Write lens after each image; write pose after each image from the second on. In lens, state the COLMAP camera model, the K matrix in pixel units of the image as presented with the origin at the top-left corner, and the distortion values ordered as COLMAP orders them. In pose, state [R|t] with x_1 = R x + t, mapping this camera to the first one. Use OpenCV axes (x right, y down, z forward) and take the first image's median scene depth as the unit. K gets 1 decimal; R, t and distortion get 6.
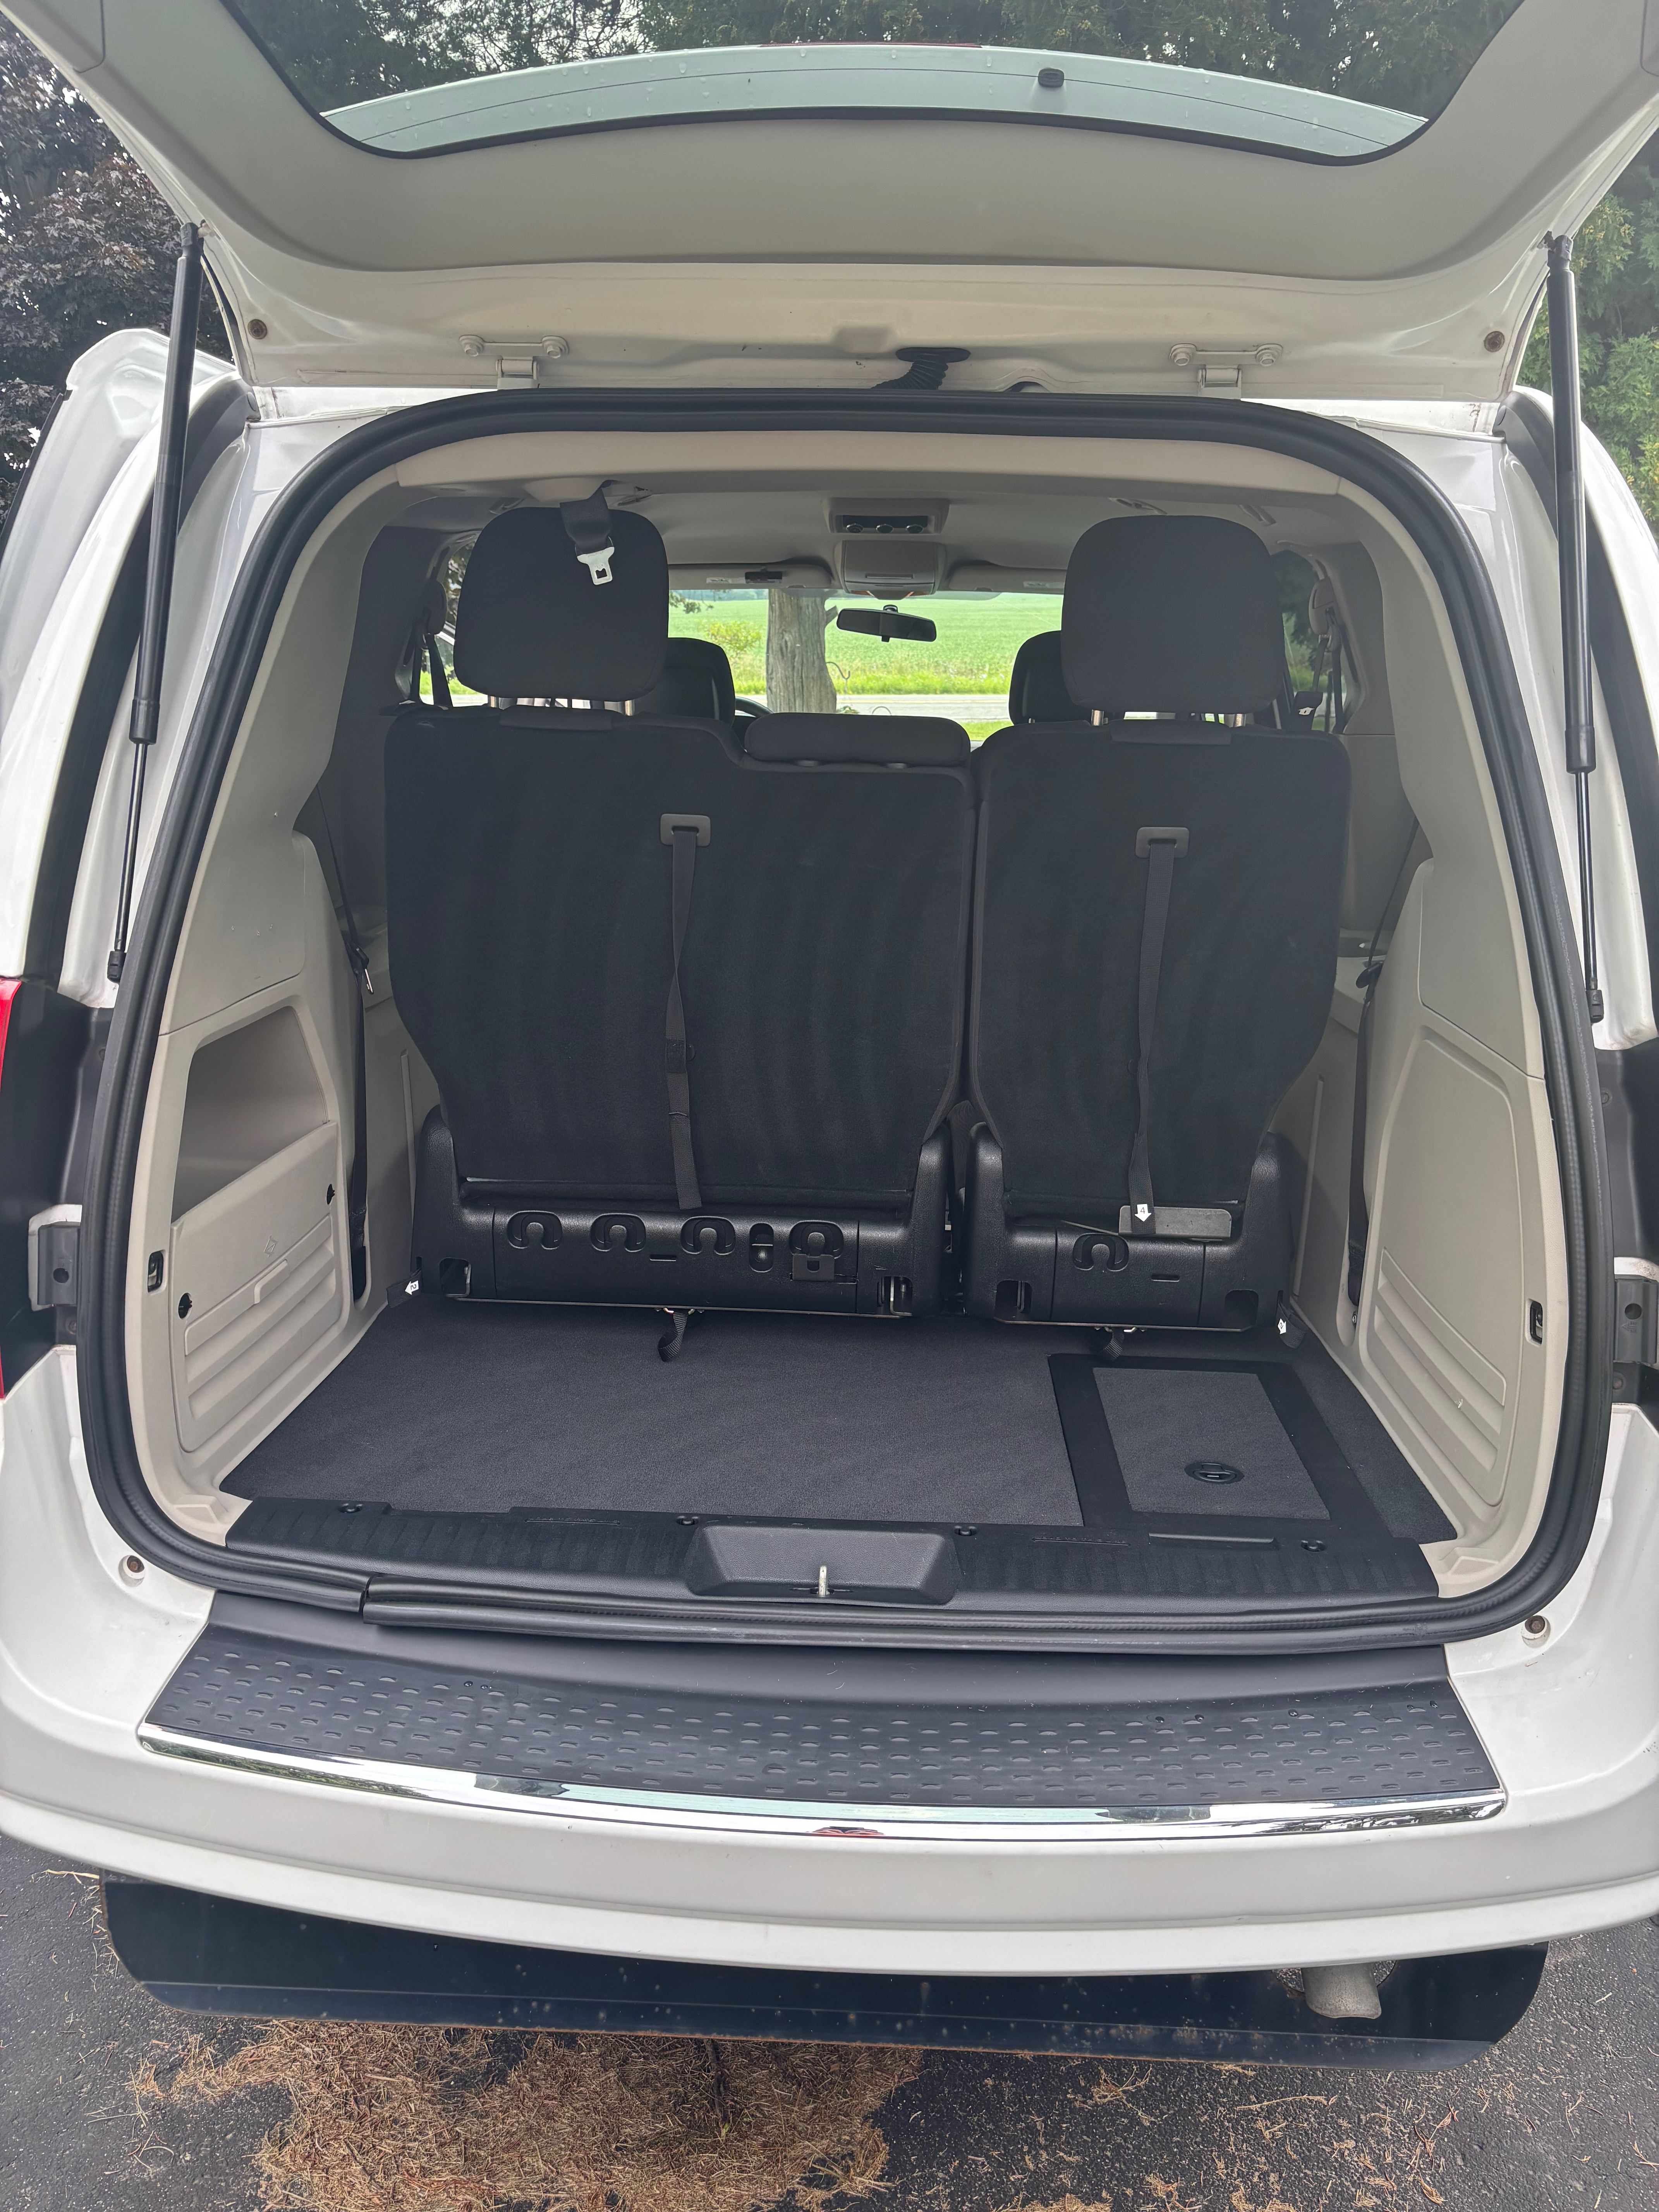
lens RADIAL K [[1567.7, 0, 829.5], [0, 1567.7, 1106.0], [0, 0, 1]] dist [-0.001483, -0.018637]
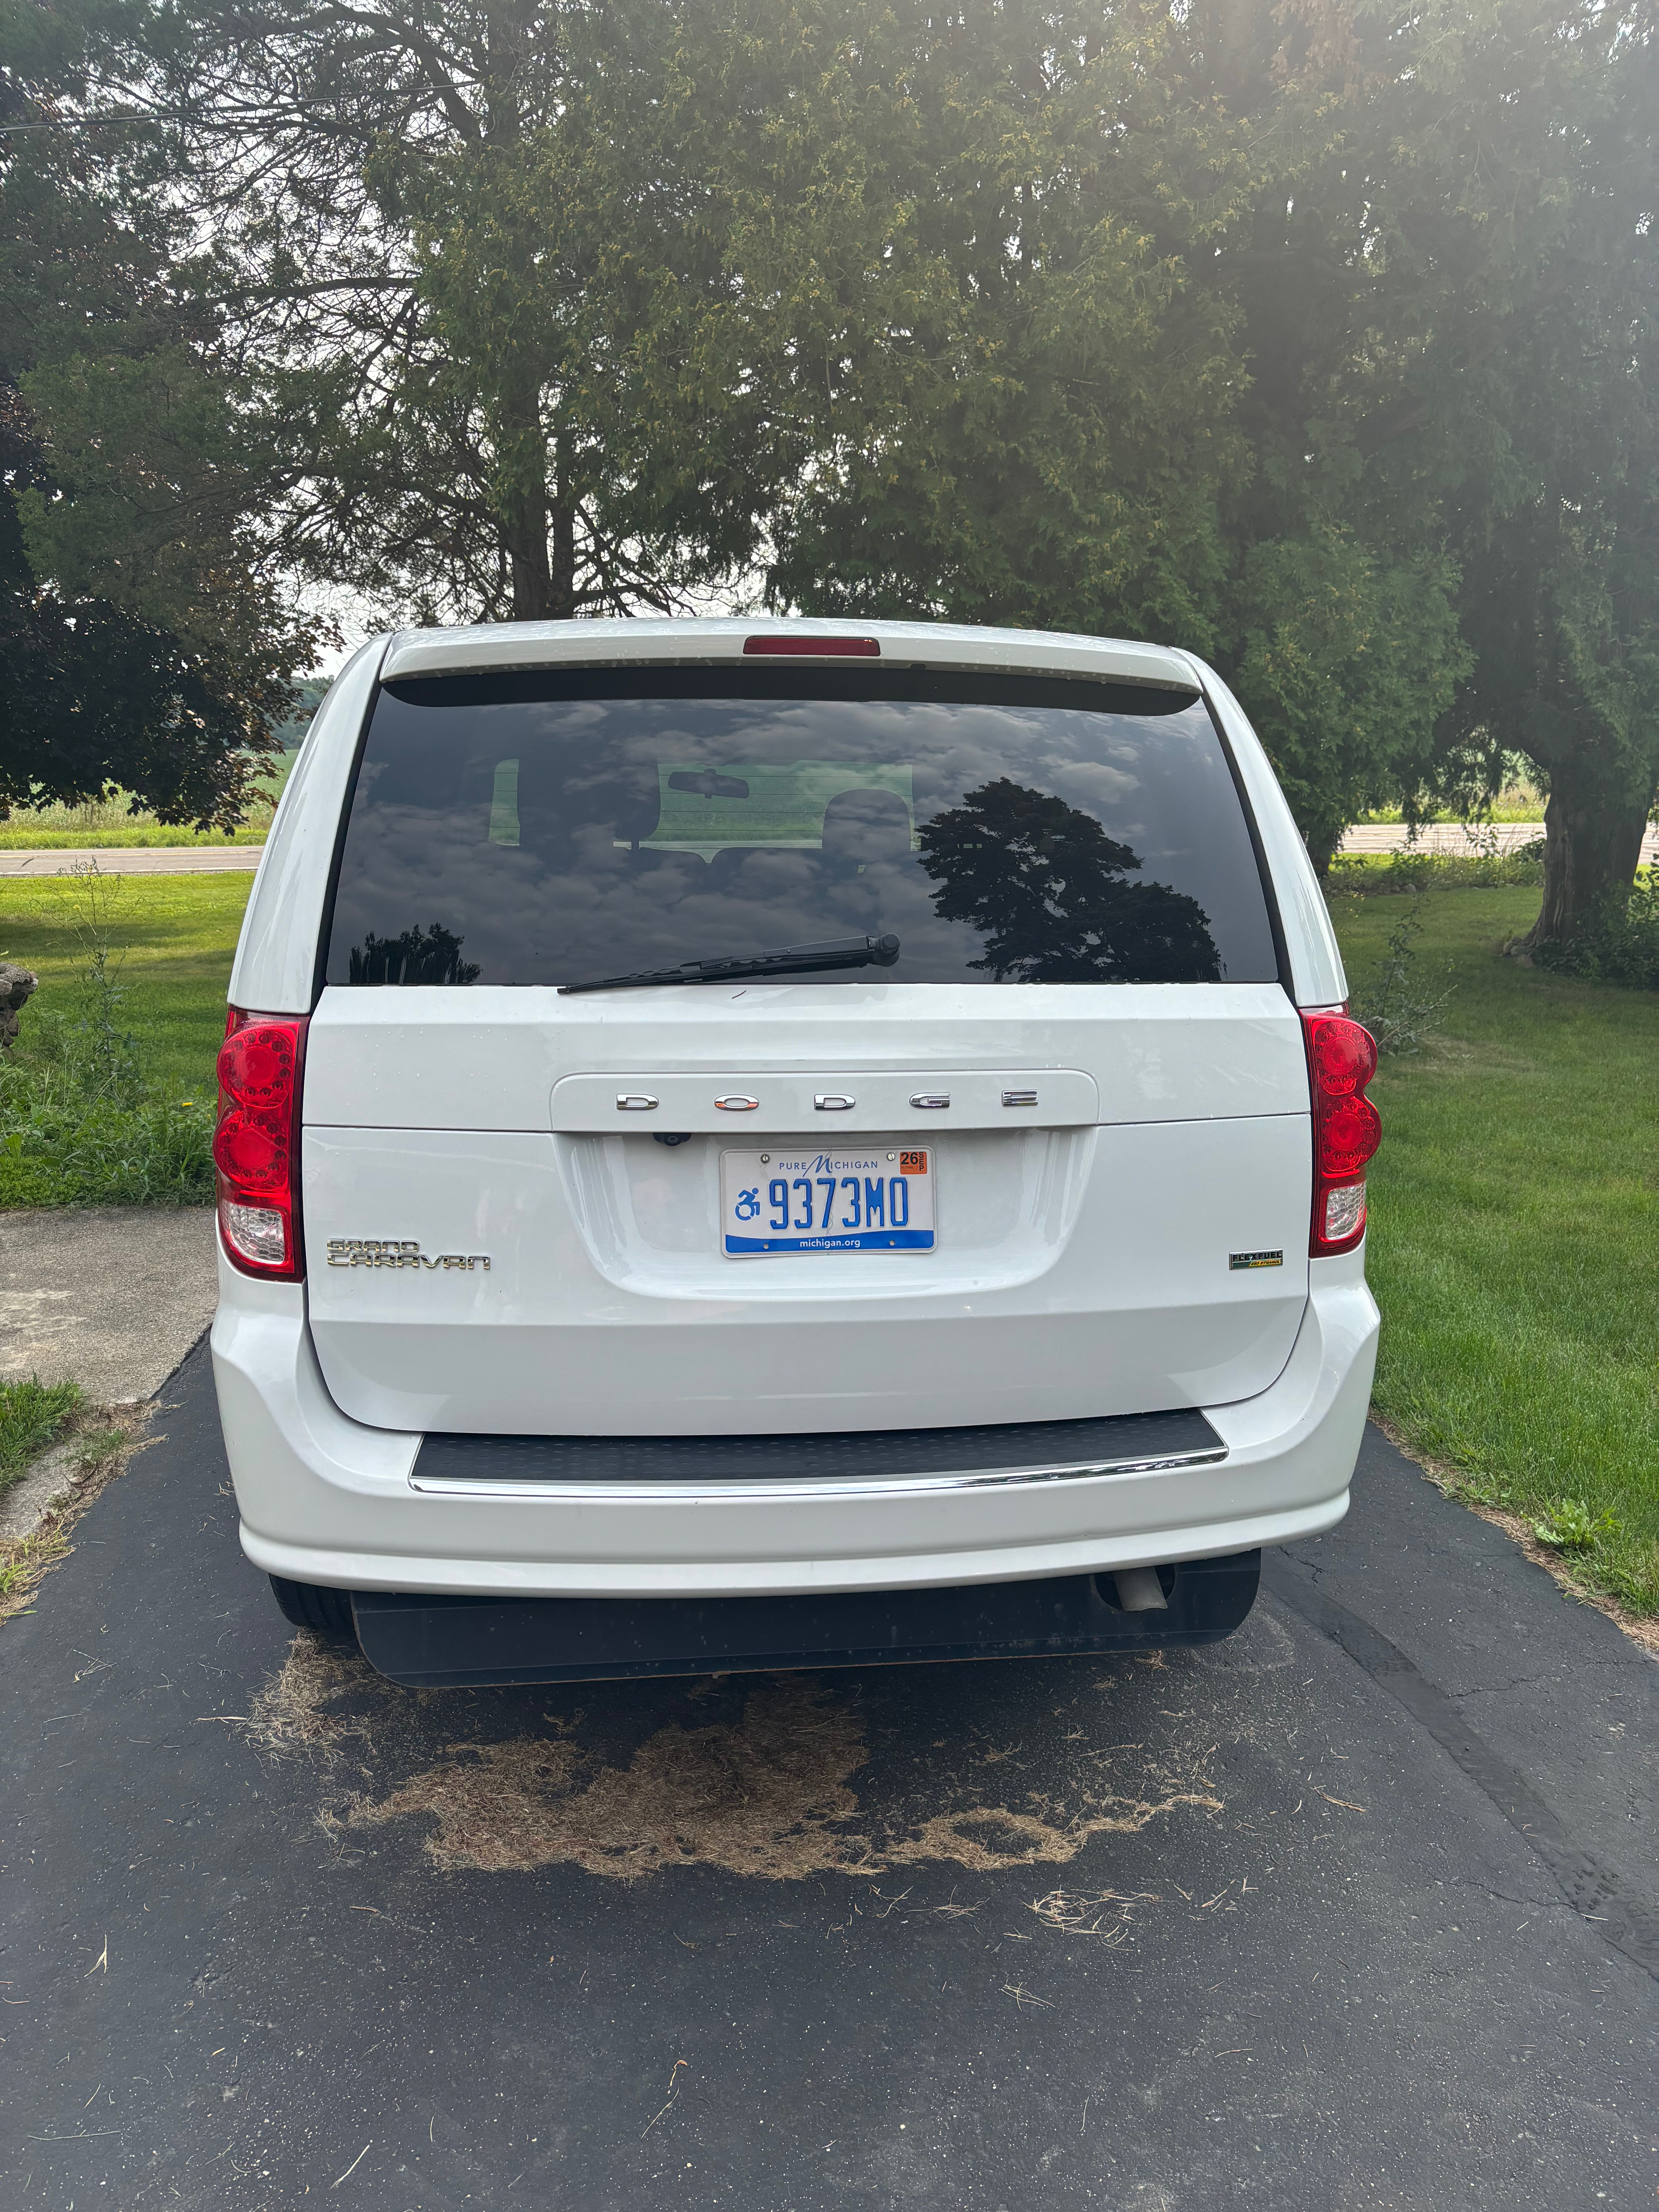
lens RADIAL K [[1567.7, 0, 829.5], [0, 1567.7, 1106.0], [0, 0, 1]] dist [-0.001483, -0.018637]
pose [[0.984678, -0.042685, 0.169079, -0.204612], [0.057364, 0.994905, -0.082903, 0.133195], [-0.164679, 0.091331, 0.982110, -0.497883]]
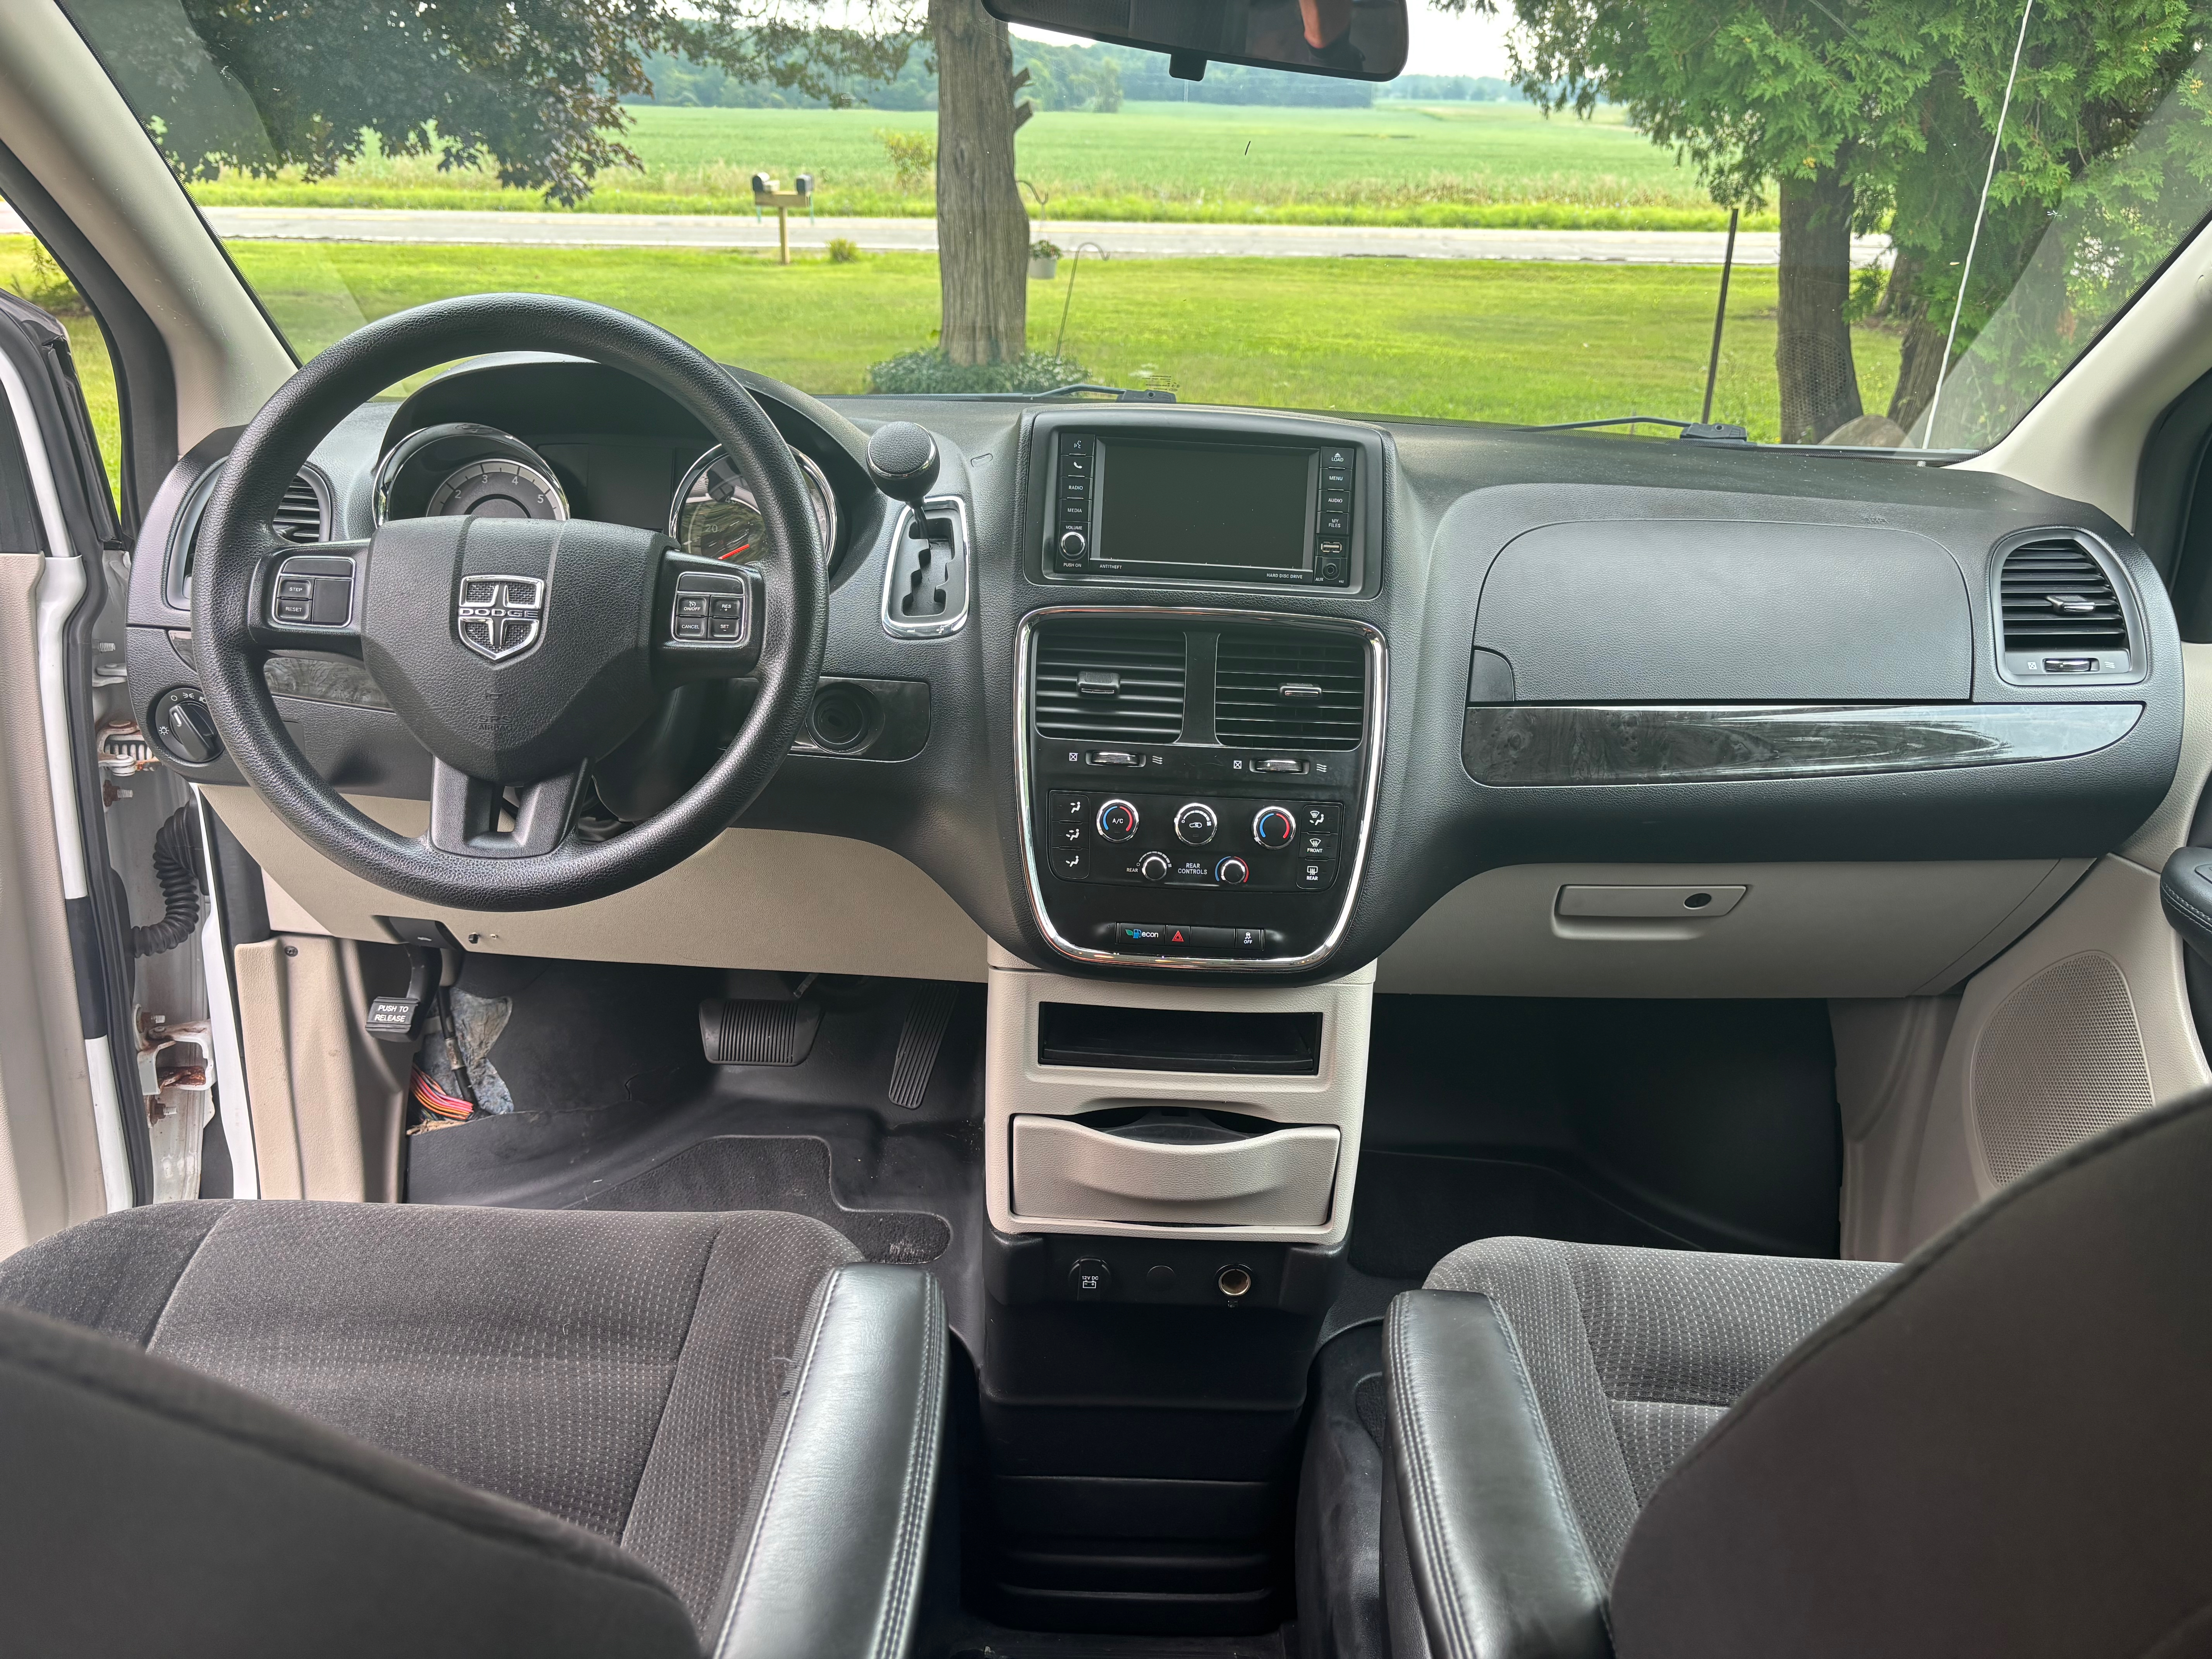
lens RADIAL K [[1567.7, 0, 1106.0], [0, 1567.7, 829.5], [0, 0, 1]] dist [-0.001483, -0.018637]
pose [[0.998760, -0.001516, 0.049763, 0.016149], [-0.004208, 0.993390, 0.114715, -0.352300], [-0.049608, -0.114782, 0.992151, 1.269661]]
